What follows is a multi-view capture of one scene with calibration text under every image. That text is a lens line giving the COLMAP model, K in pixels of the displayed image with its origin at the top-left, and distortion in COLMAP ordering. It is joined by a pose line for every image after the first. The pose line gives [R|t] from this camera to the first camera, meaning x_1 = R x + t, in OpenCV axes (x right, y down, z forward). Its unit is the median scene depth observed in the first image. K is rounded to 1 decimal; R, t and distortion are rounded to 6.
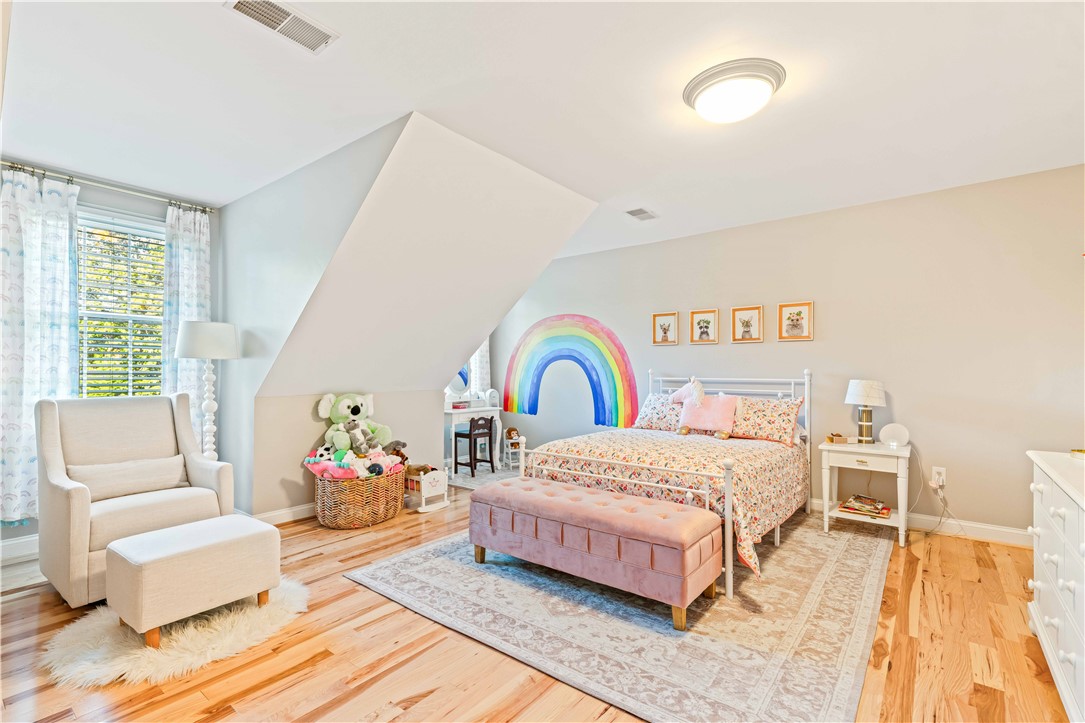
lens RADIAL K [[492.4, 0, 542.5], [0, 492.4, 361.5], [0, 0, 1]] dist [0.033679, 0.000196]
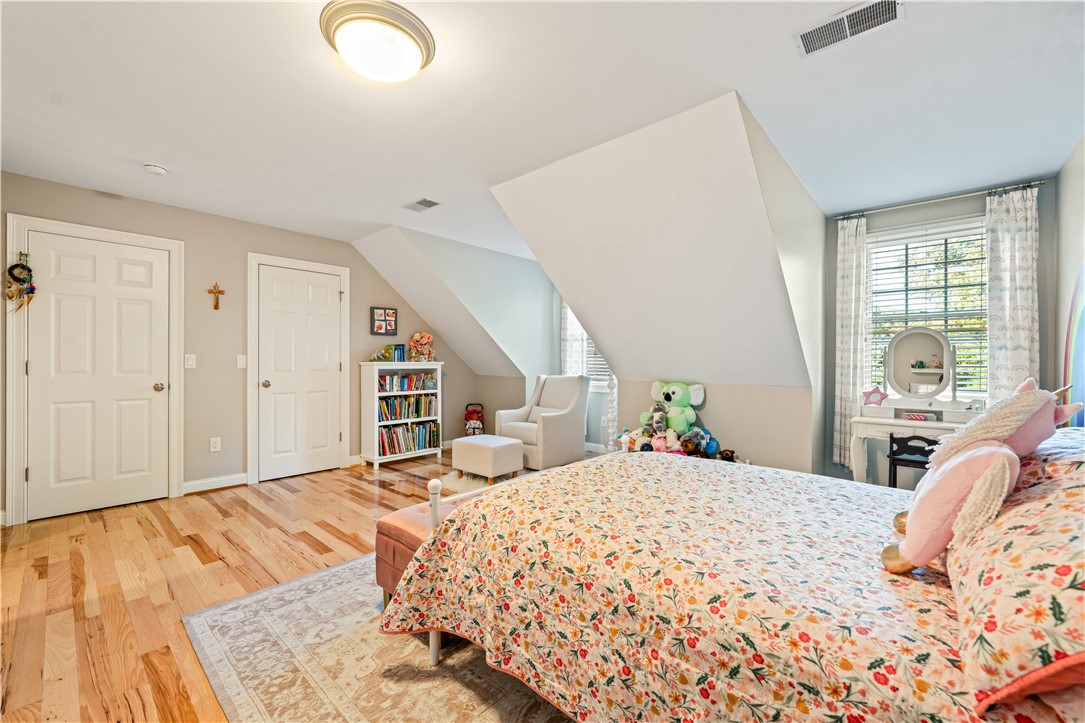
lens RADIAL K [[448.6, 0, 539.8], [0, 448.6, 350.1], [0, 0, 1]] dist [0.008650, -0.000075]
pose [[-0.069263, -0.024150, -0.997306, 1.051384], [0.001777, 0.999702, -0.024331, 0.023782], [0.997597, -0.003457, -0.069200, 1.211472]]
